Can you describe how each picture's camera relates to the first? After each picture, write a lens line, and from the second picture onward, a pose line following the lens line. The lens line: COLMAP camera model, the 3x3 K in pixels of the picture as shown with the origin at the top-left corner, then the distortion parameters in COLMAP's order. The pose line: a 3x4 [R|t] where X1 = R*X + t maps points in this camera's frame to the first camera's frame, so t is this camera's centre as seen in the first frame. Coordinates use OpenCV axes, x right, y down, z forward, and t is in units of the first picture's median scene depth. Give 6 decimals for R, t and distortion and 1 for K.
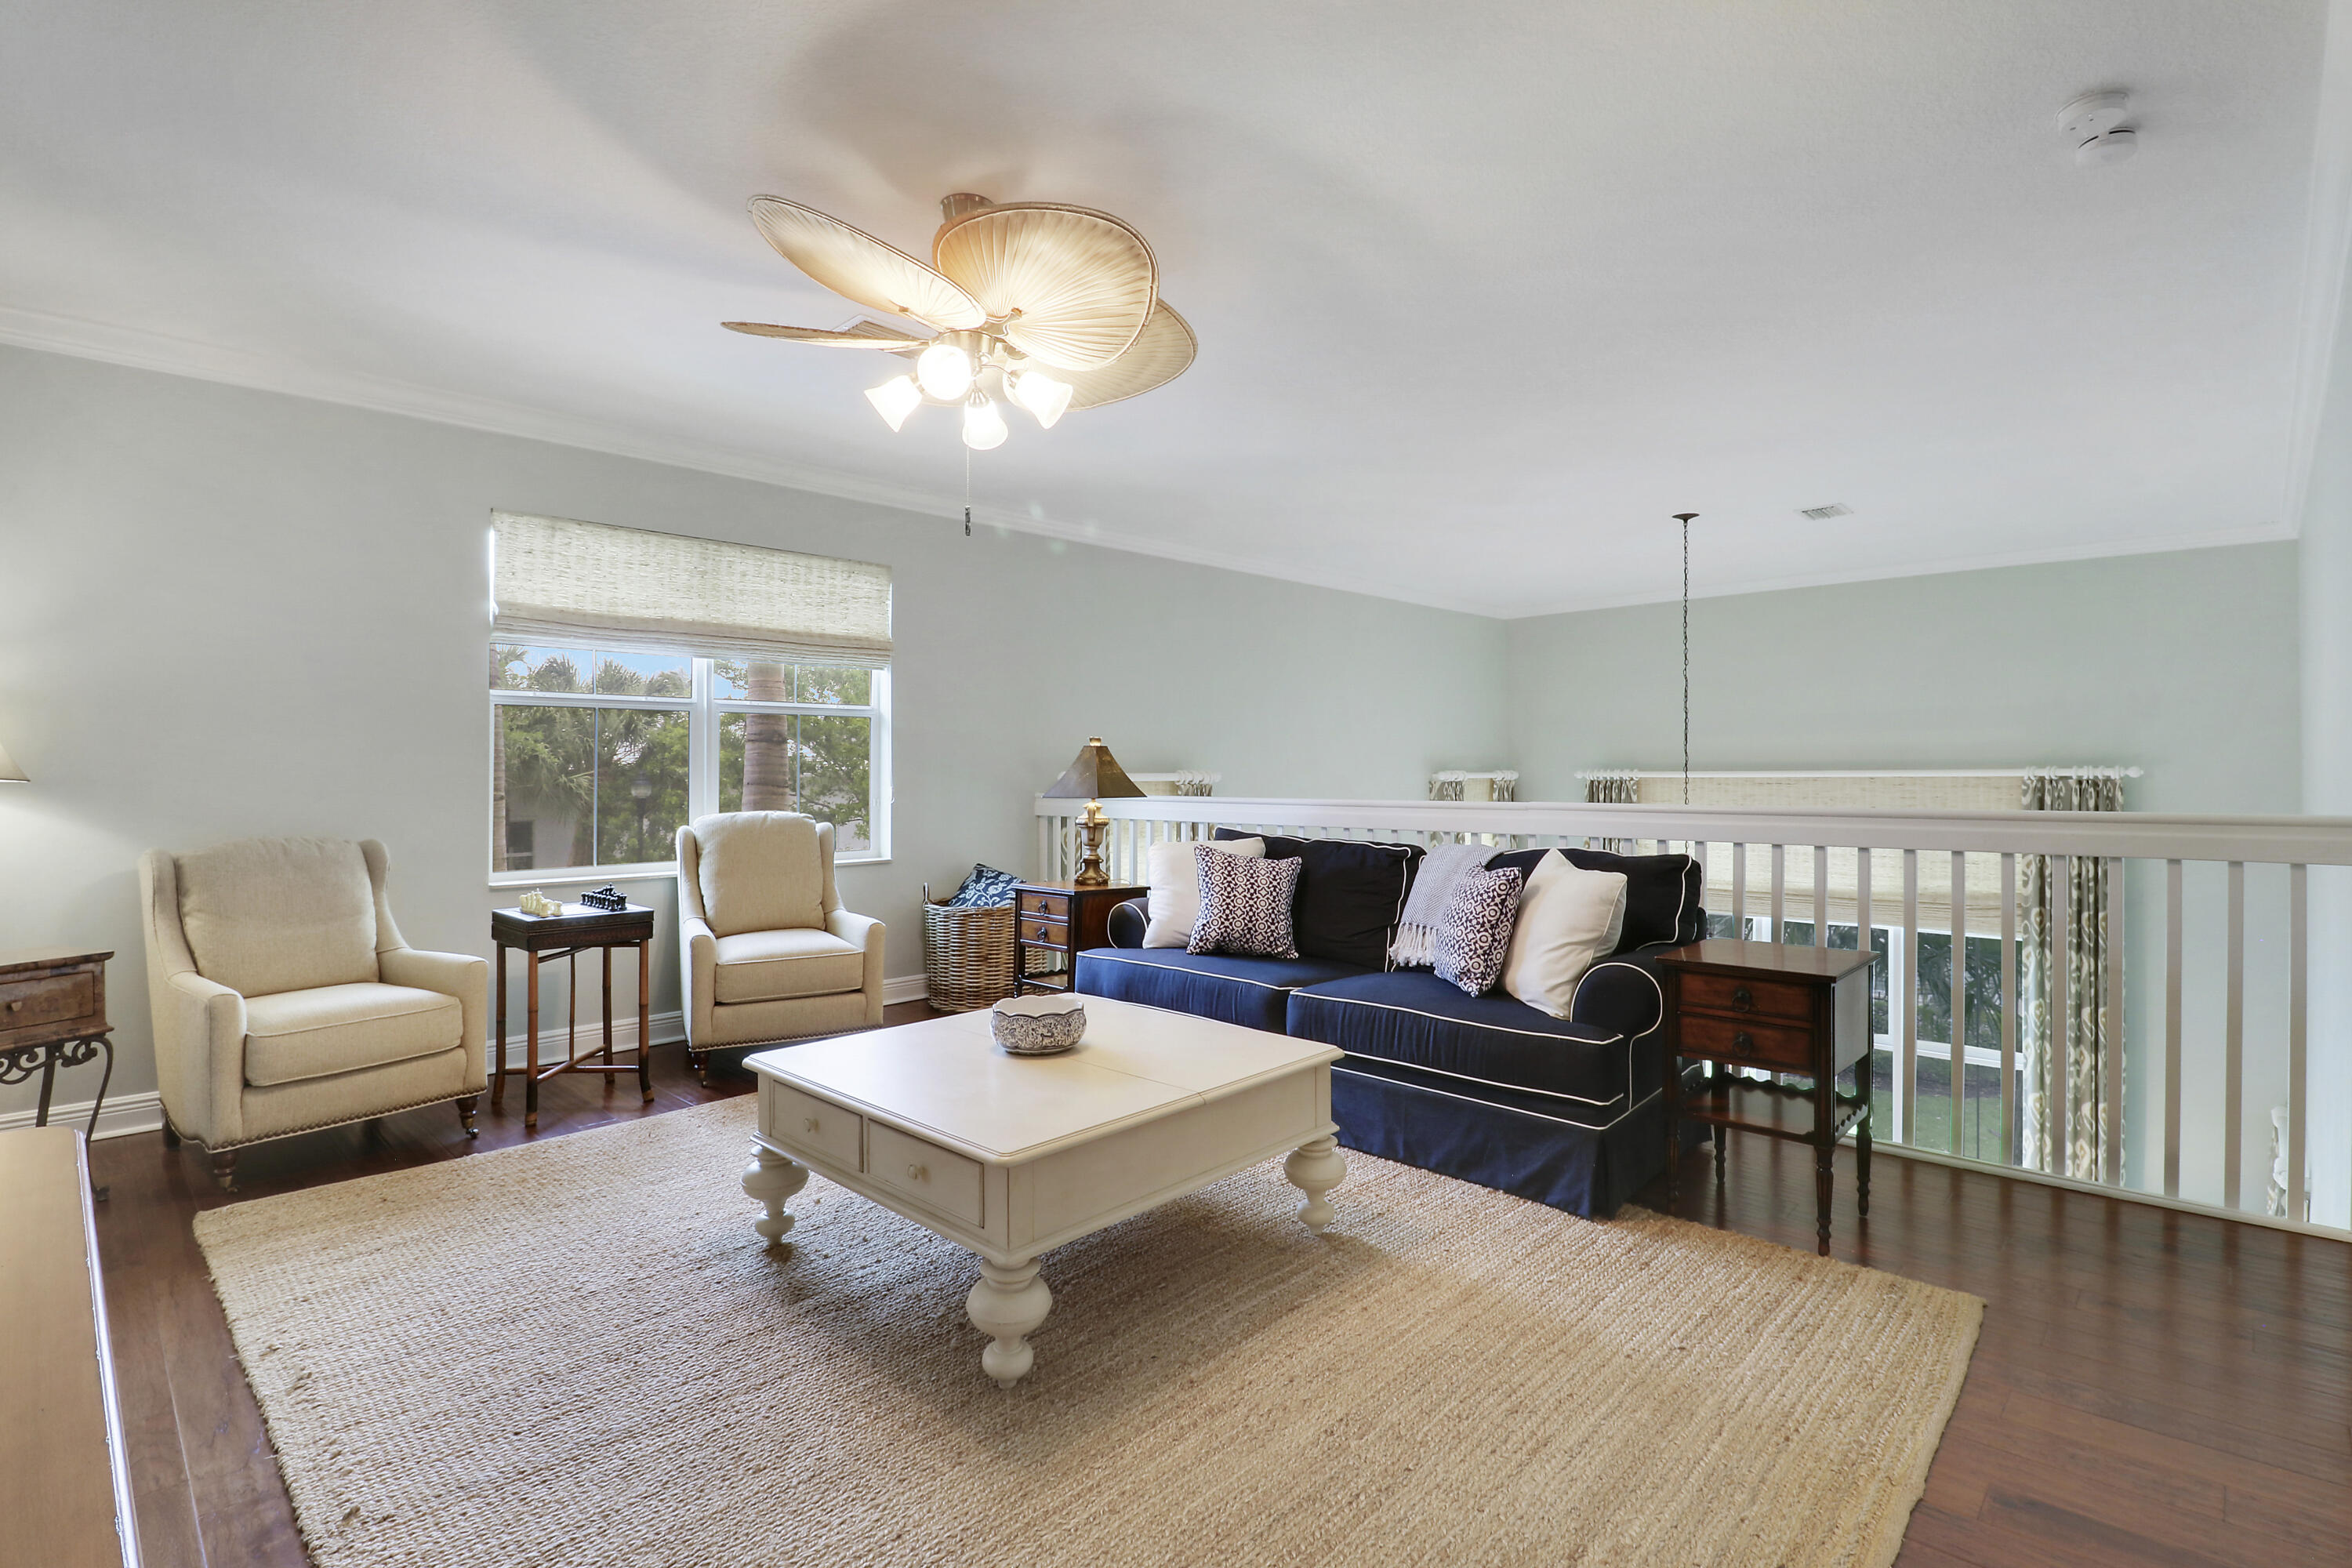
lens RADIAL K [[1106.1, 0, 1183.7], [0, 1106.1, 777.5], [0, 0, 1]] dist [0.007155, -0.008791]
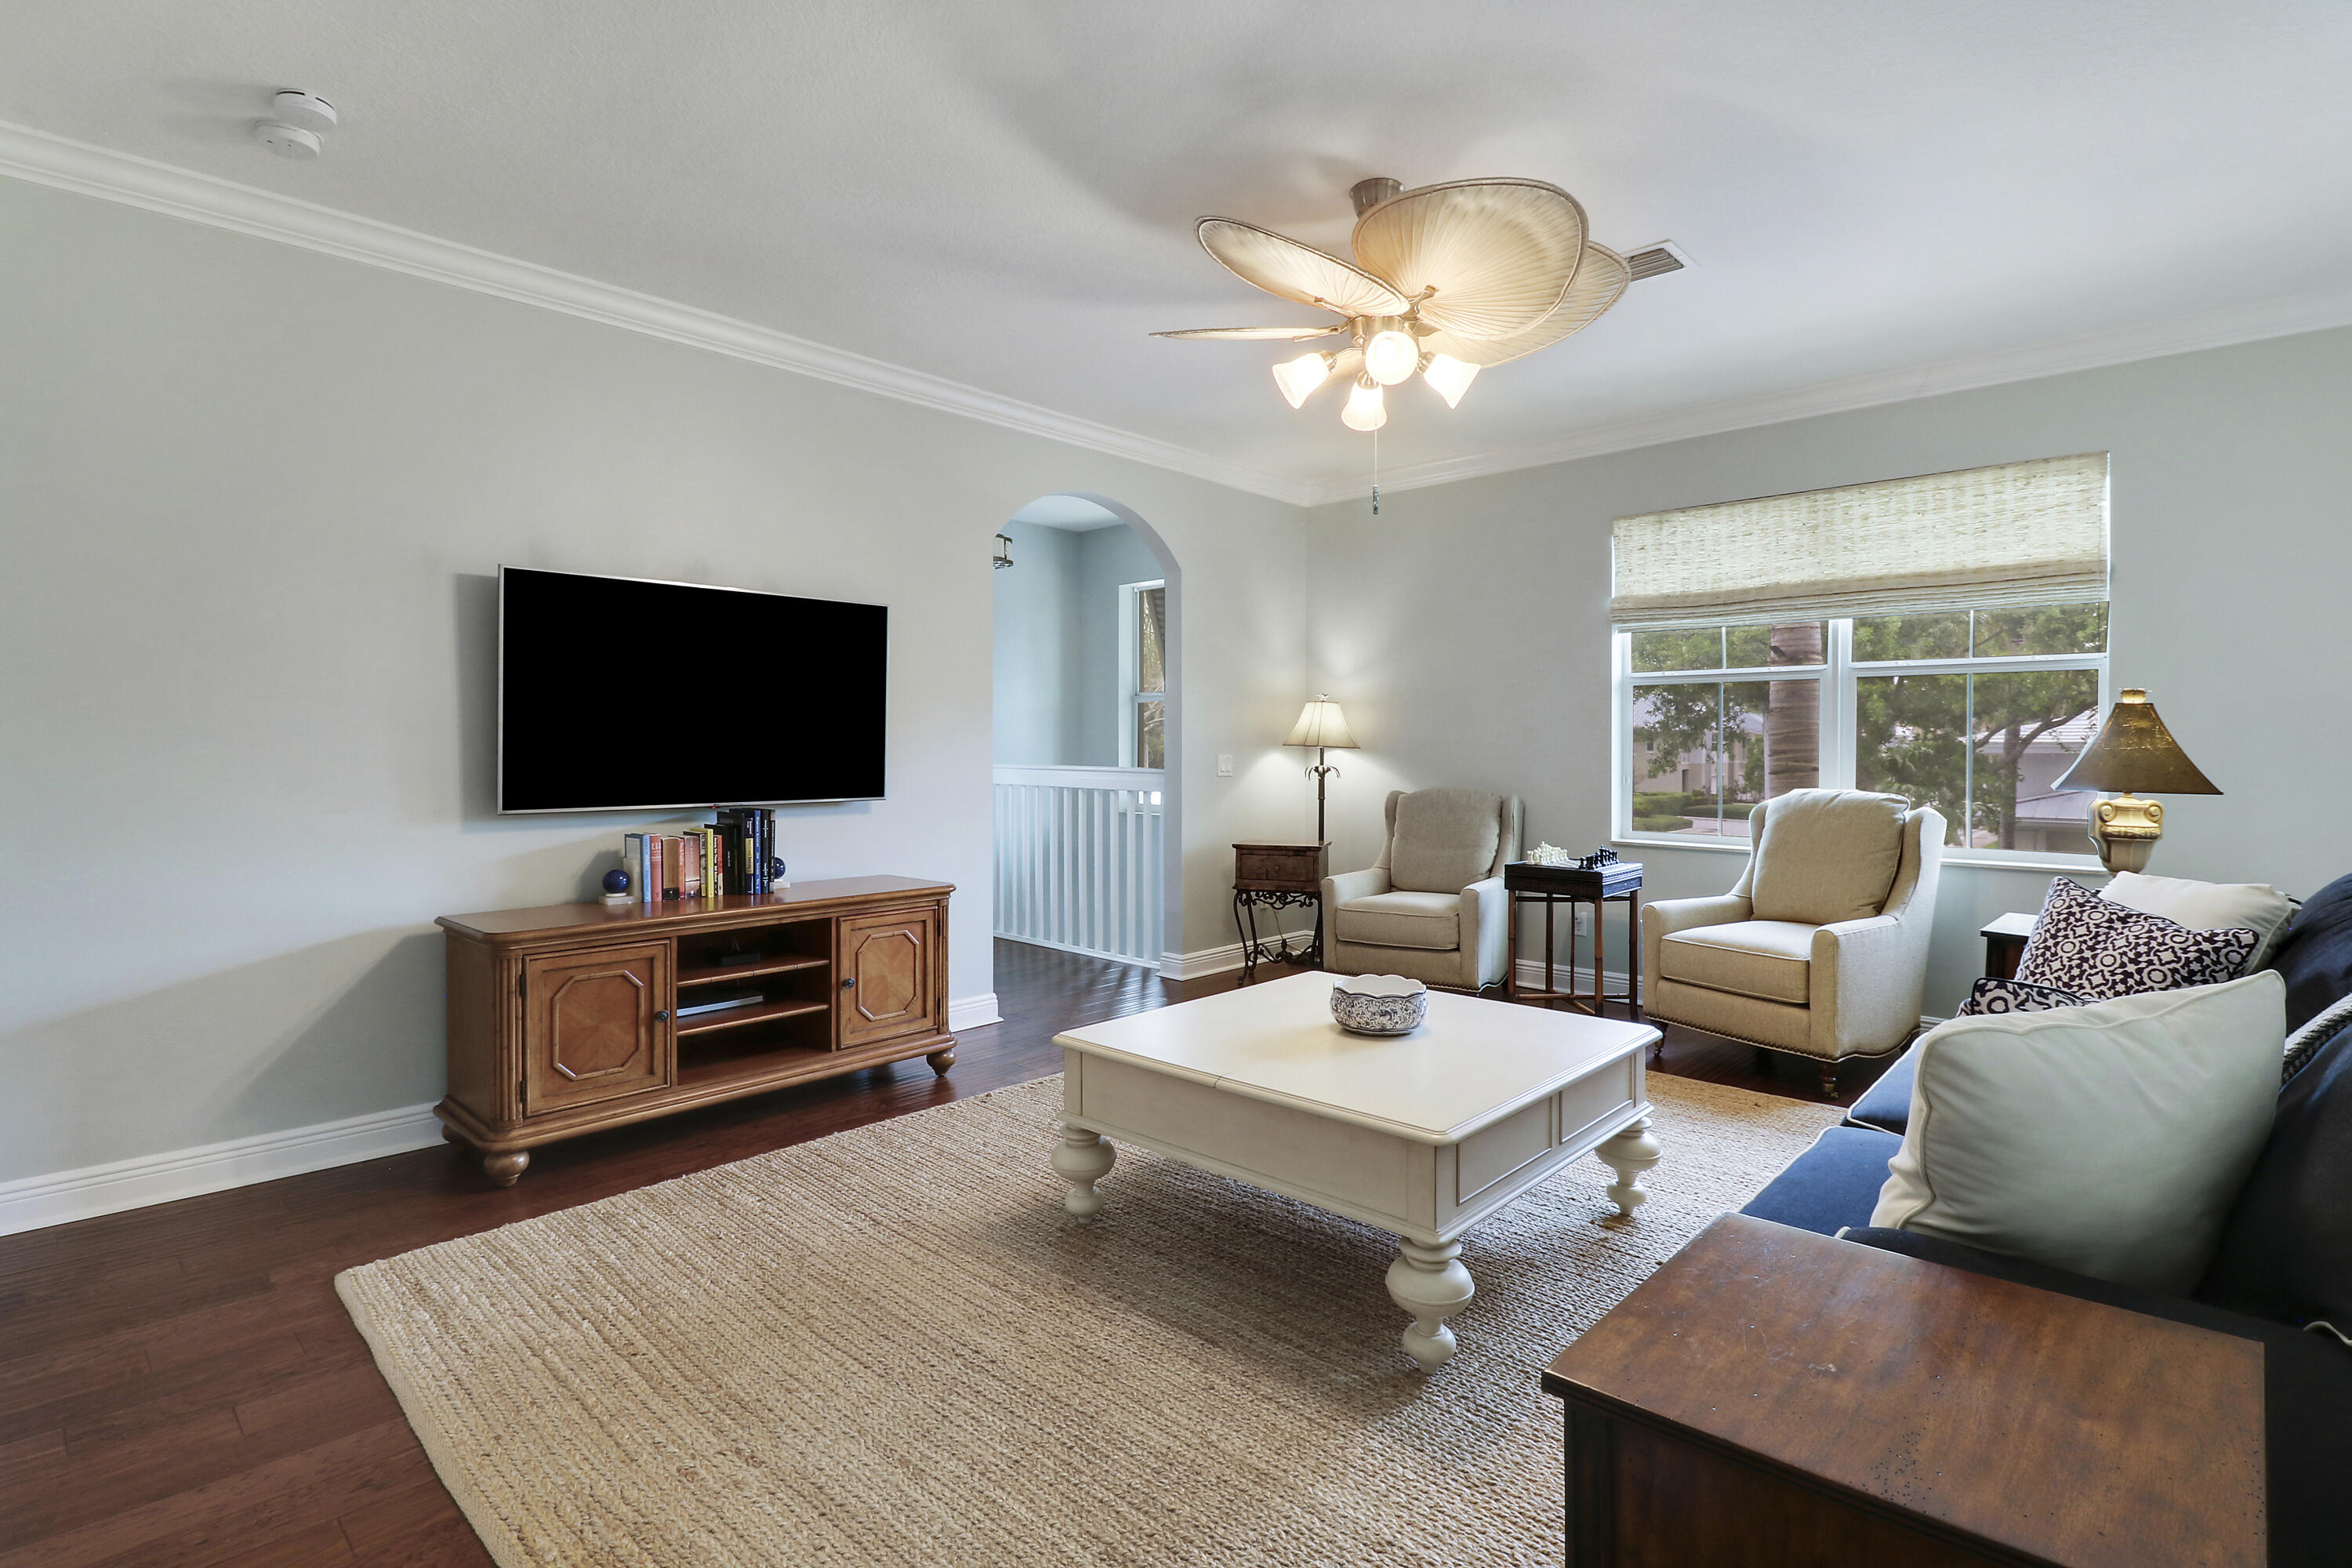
lens RADIAL K [[1106.1, 0, 1186.9], [0, 1106.1, 759.3], [0, 0, 1]] dist [0.007155, -0.008791]
pose [[0.036195, 0.016812, -0.999203, 0.449186], [-0.008398, 0.999828, 0.016519, -0.003446], [0.999309, 0.007794, 0.036330, 0.430227]]
